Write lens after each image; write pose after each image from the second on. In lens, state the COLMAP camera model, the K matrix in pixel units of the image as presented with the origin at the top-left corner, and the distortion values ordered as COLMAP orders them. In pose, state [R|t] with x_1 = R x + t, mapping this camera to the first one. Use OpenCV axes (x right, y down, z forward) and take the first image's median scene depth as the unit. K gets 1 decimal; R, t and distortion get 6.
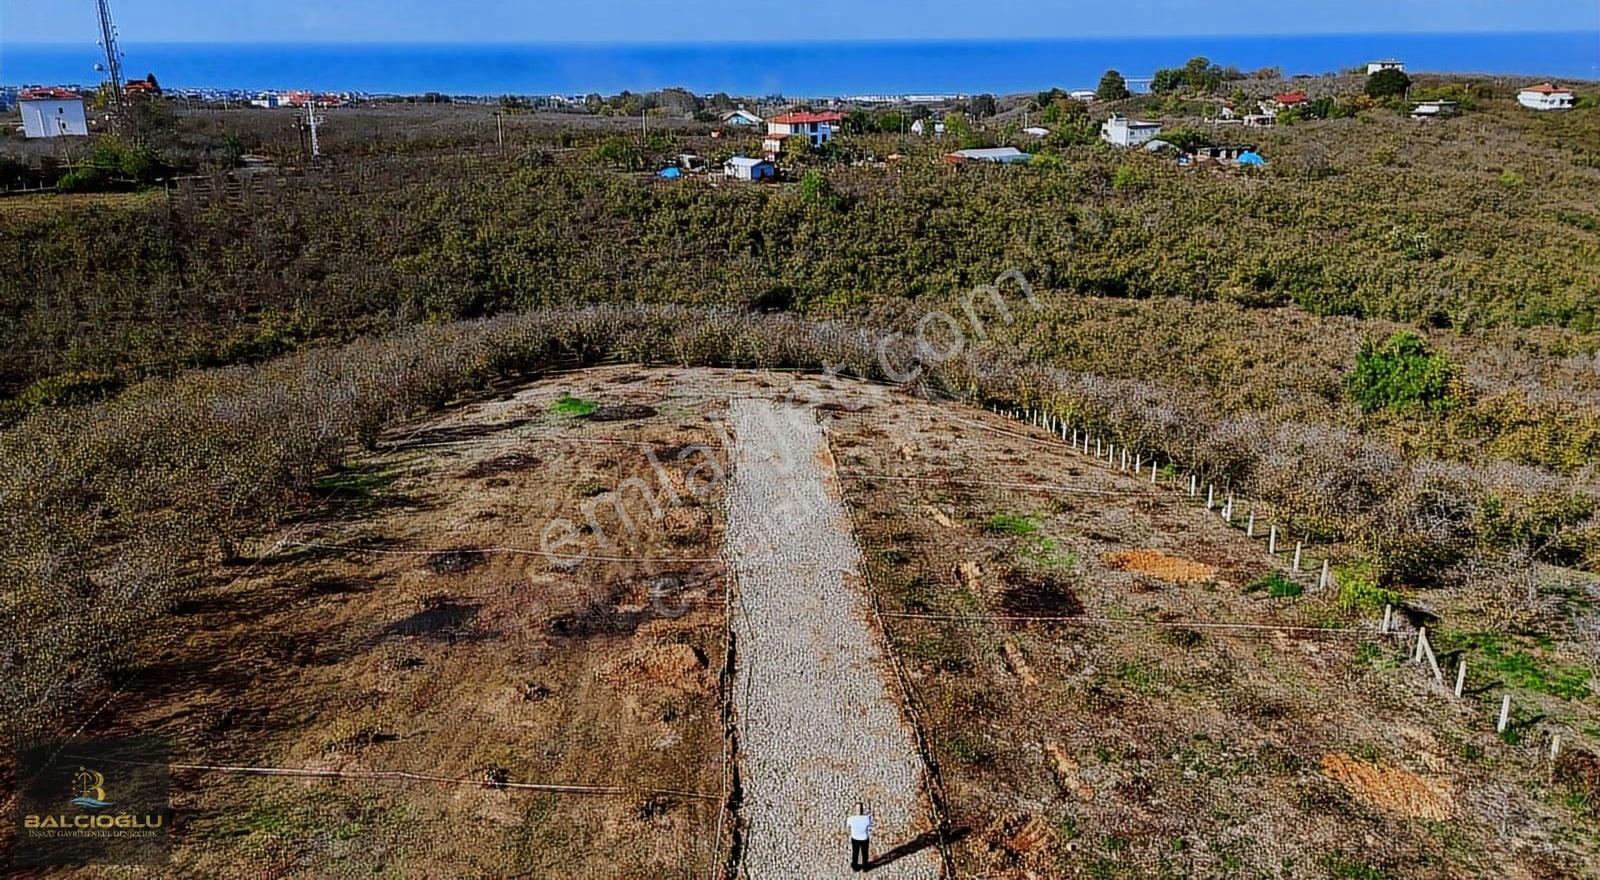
lens RADIAL K [[1178.1, 0, 797.8], [0, 1178.1, 436.6], [0, 0, 1]] dist [0.081545, -0.081267]
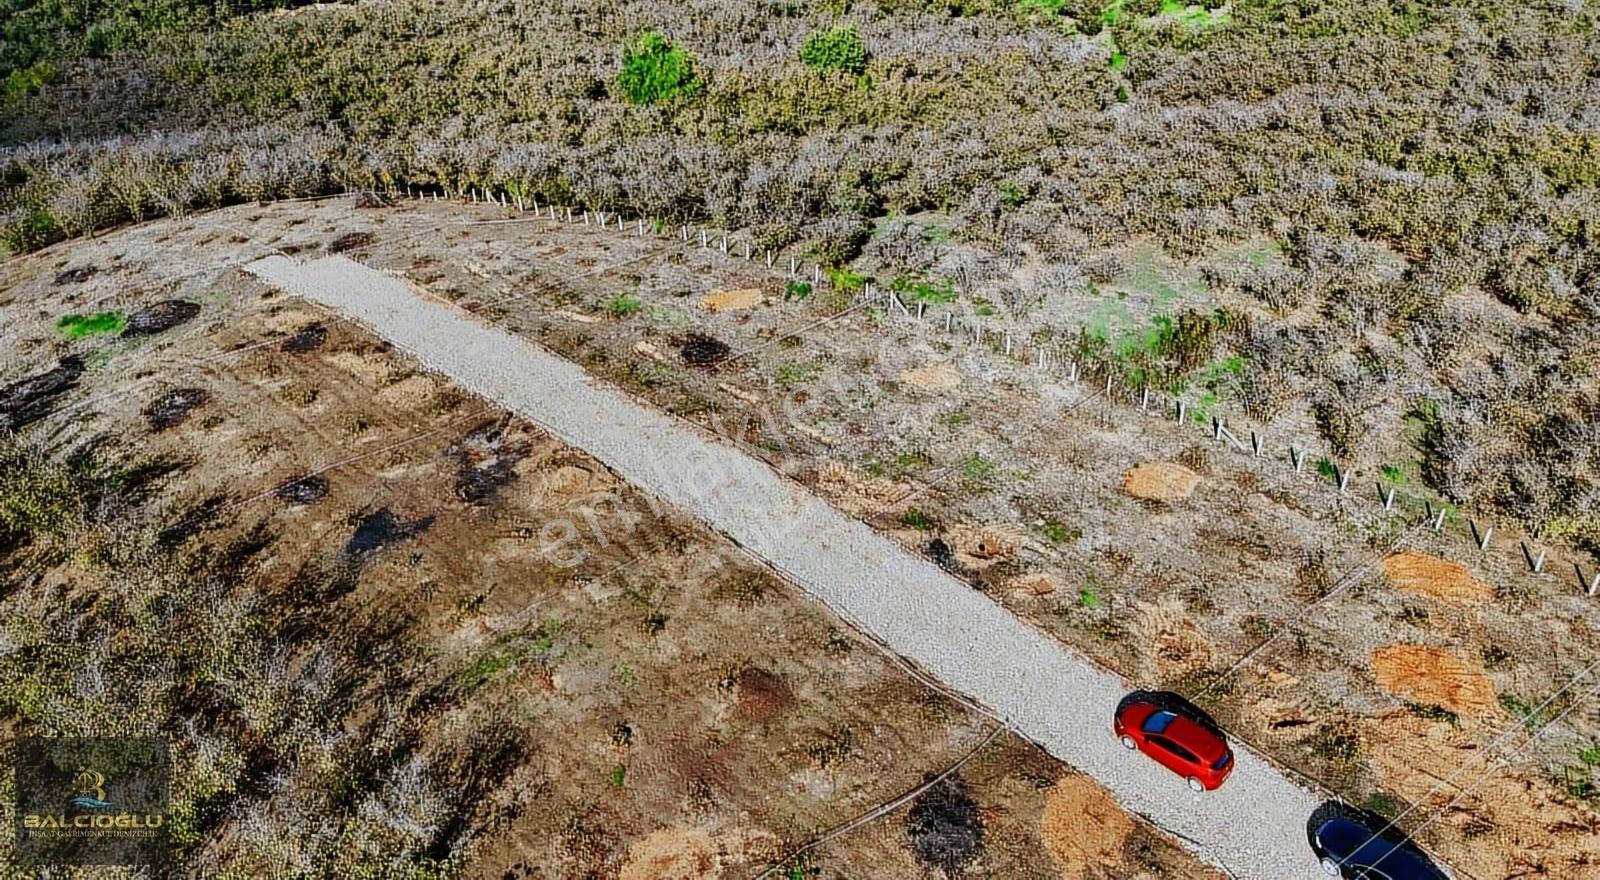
lens RADIAL K [[1178.1, 0, 803.3], [0, 1178.1, 436.6], [0, 0, 1]] dist [0.081545, -0.081267]
pose [[0.724875, -0.408183, 0.554926, -0.129429], [0.229075, 0.902532, 0.364638, -0.063018], [-0.649678, -0.137197, 0.747727, -0.059357]]
